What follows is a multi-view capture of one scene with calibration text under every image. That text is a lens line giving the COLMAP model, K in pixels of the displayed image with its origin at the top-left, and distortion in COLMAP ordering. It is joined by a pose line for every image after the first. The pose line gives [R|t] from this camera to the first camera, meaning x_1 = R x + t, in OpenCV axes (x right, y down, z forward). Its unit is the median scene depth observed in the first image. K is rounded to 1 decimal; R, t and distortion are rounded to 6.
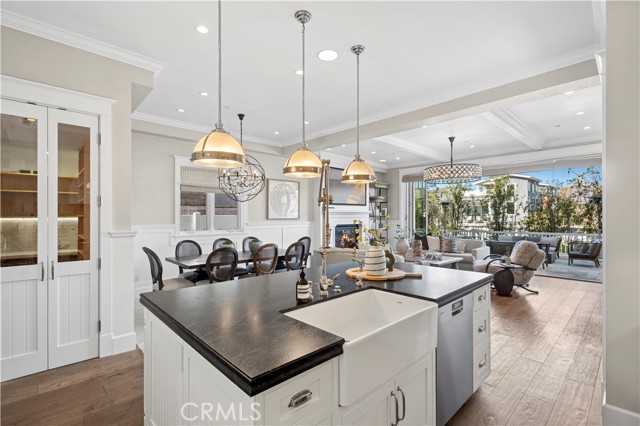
lens RADIAL K [[307.7, 0, 320.0], [0, 307.7, 213.0], [0, 0, 1]] dist [0.000695, 0.000085]
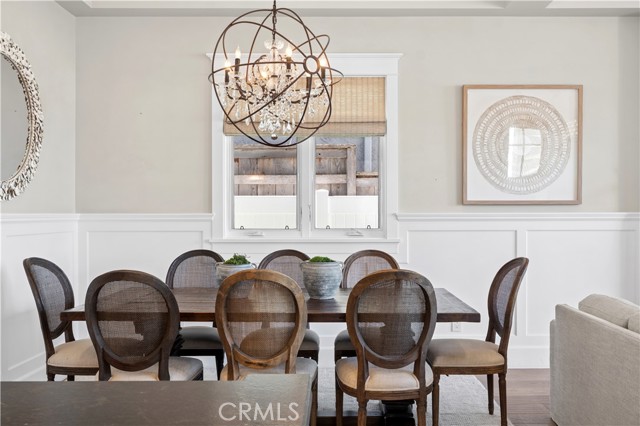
lens RADIAL K [[610.8, 0, 320.0], [0, 610.8, 213.0], [0, 0, 1]] dist [-0.007764, -0.003793]
pose [[0.733285, 0.002820, -0.679916, 0.180153], [0.005697, 0.999931, 0.010291, 0.023146], [0.679898, -0.011419, 0.733218, 0.387760]]
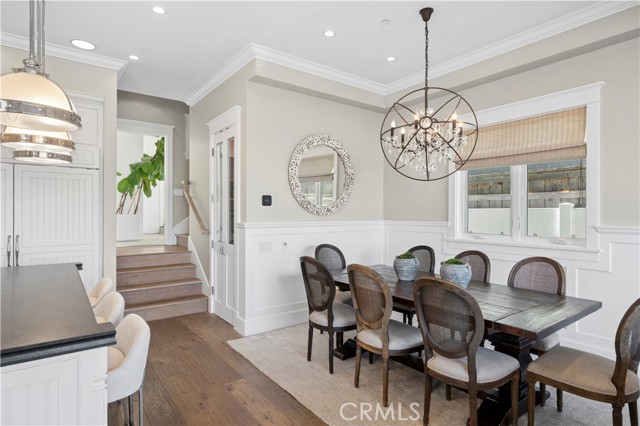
lens RADIAL K [[342.7, 0, 320.8], [0, 342.7, 207.9], [0, 0, 1]] dist [-0.001768, -0.000253]
pose [[-0.090776, -0.009037, -0.995830, 0.235525], [0.011470, 0.999883, -0.010120, 0.008866], [0.995805, -0.012341, -0.090662, 0.646194]]
